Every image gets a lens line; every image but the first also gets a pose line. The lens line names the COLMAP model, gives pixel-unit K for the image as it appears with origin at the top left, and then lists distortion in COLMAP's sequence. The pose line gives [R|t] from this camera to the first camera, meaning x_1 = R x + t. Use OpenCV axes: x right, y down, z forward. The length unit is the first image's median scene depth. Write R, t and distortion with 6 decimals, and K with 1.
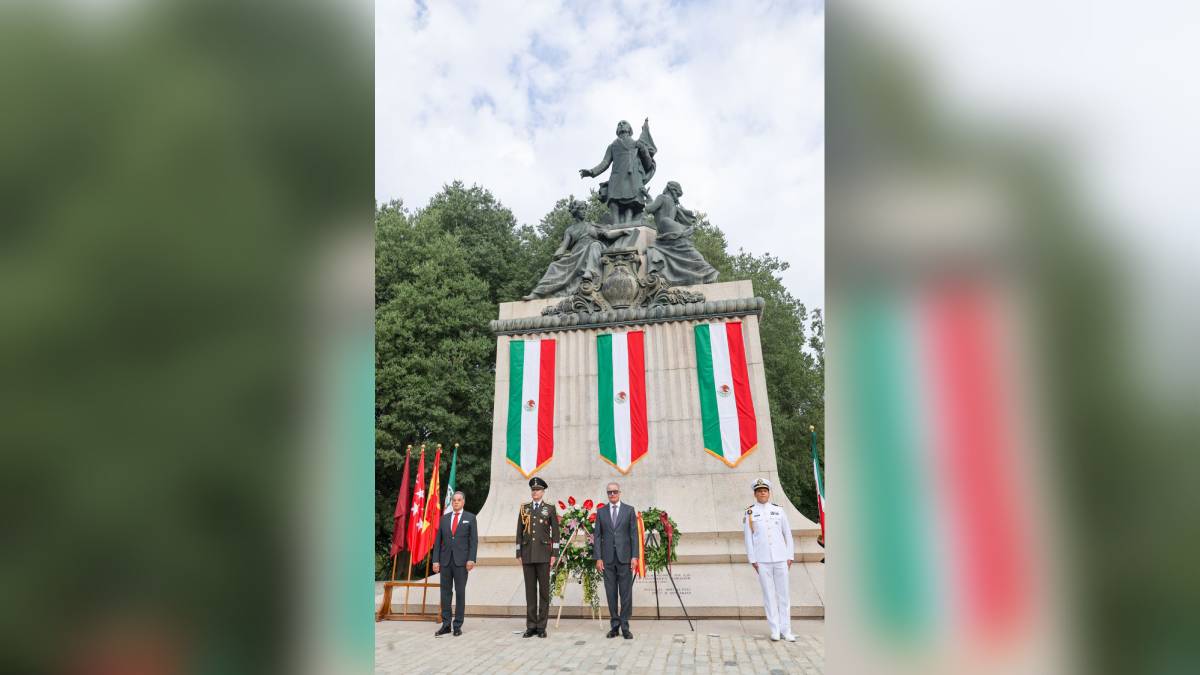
lens RADIAL K [[530.4, 0, 596.0], [0, 530.4, 338.2], [0, 0, 1]] dist [-0.000601, -0.000025]
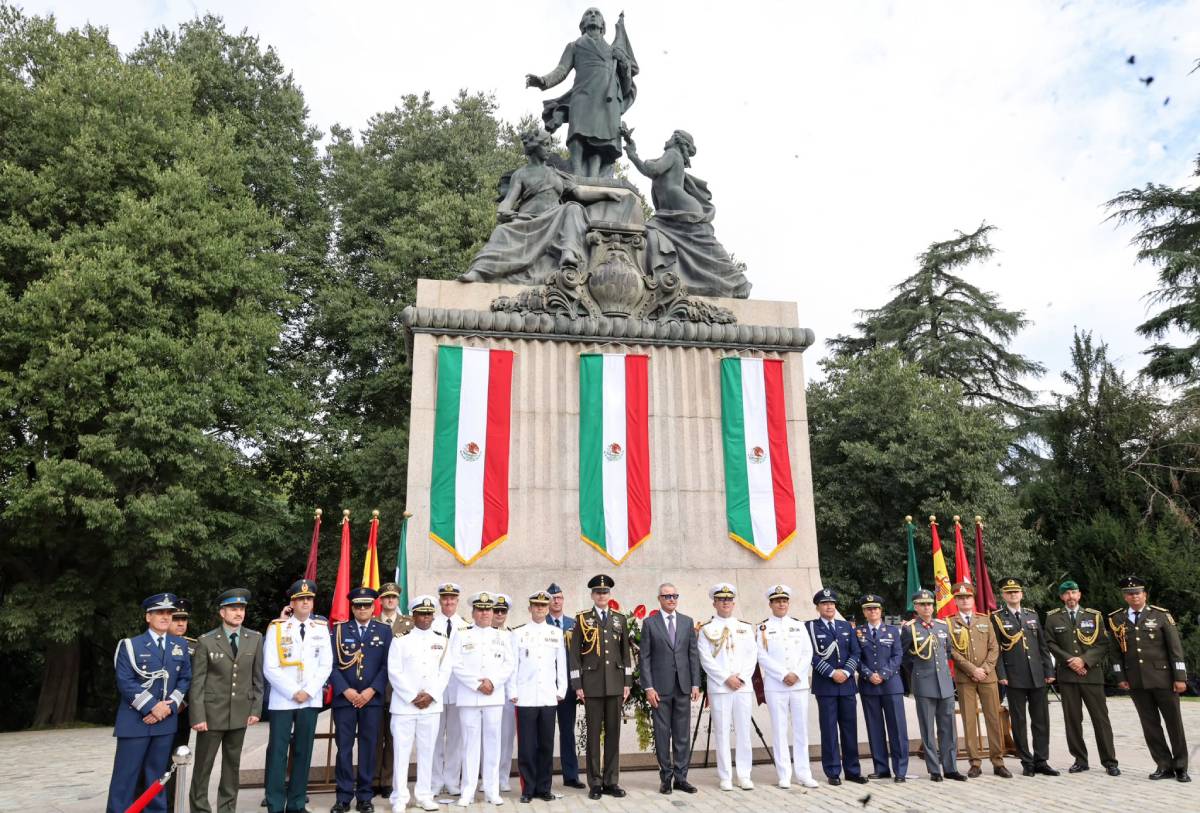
lens RADIAL K [[849.9, 0, 600.0], [0, 849.9, 406.5], [0, 0, 1]] dist [0.007982, 0.000581]
pose [[0.933503, 0.096267, 0.345406, -0.341121], [-0.126208, 0.989858, 0.065215, -0.012694], [-0.335625, -0.104471, 0.936185, 0.005064]]
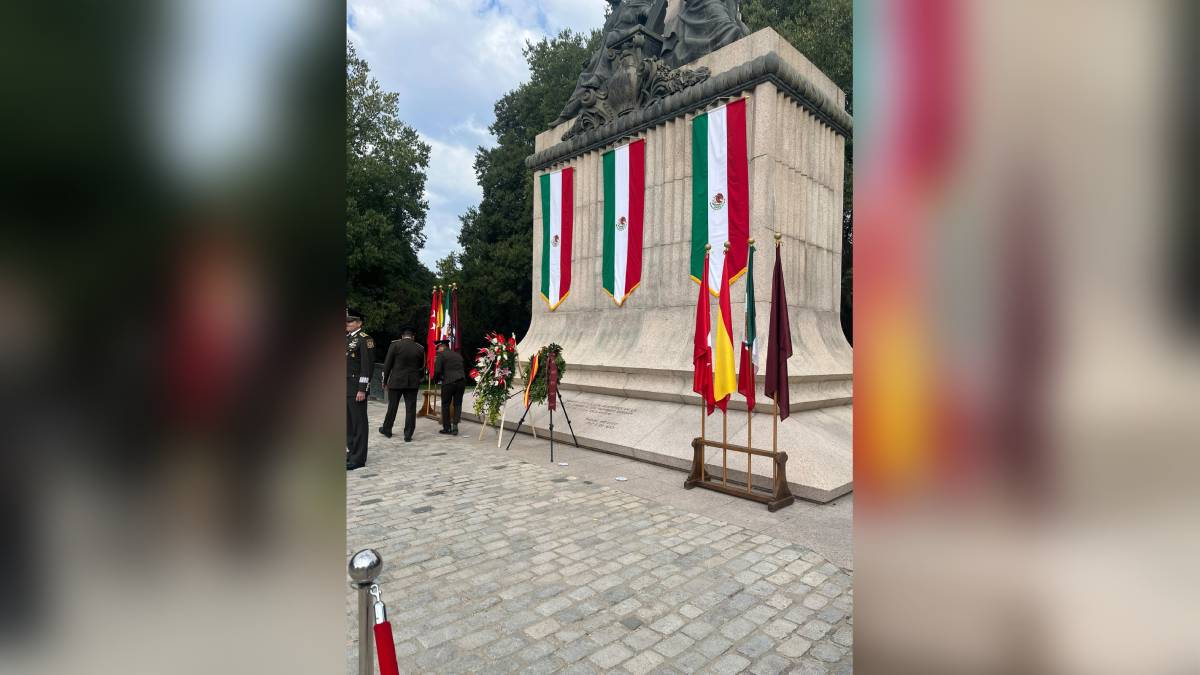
lens RADIAL K [[516.0, 0, 600.0], [0, 516.0, 337.5], [0, 0, 1]] dist [0.061169, -0.000053]
pose [[0.814974, 0.021860, -0.579085, 0.525364], [0.166095, 0.948551, 0.269560, 0.051381], [0.555185, -0.315868, 0.769414, 0.238164]]
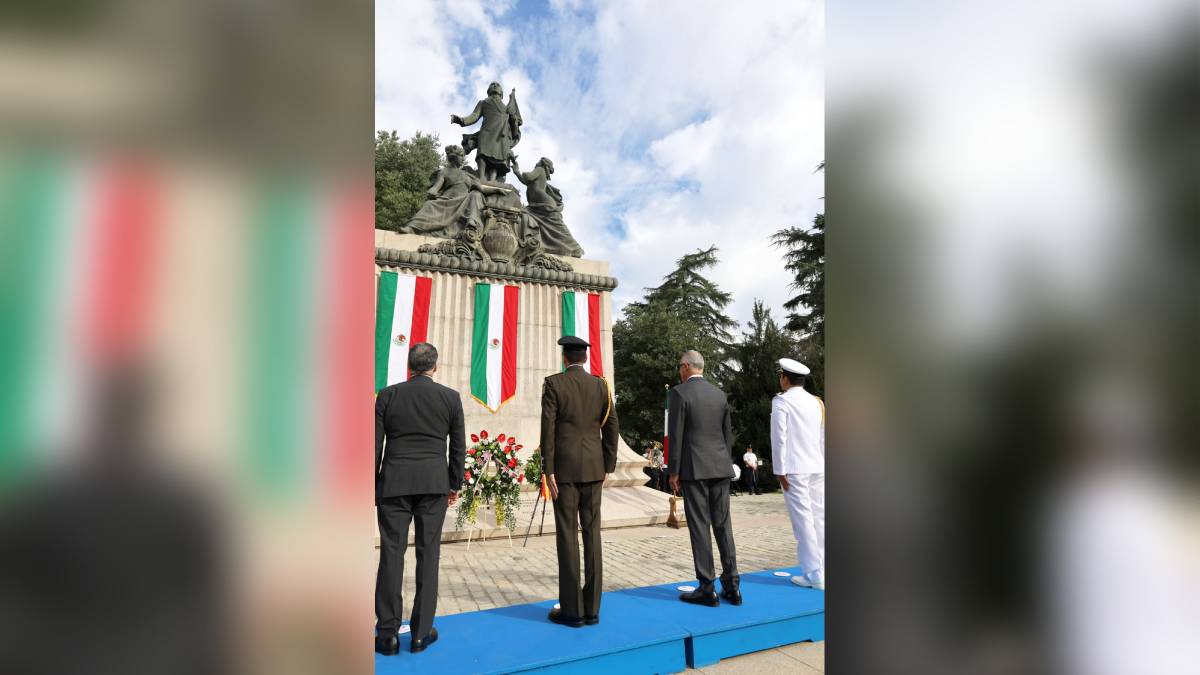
lens RADIAL K [[472.1, 0, 591.5], [0, 472.1, 338.4], [0, 0, 1]] dist [0.011844, -0.000018]
pose [[0.851408, 0.132849, 0.507401, -0.272236], [-0.171432, 0.984744, 0.029831, 0.036960], [-0.495698, -0.112383, 0.861193, 0.068714]]
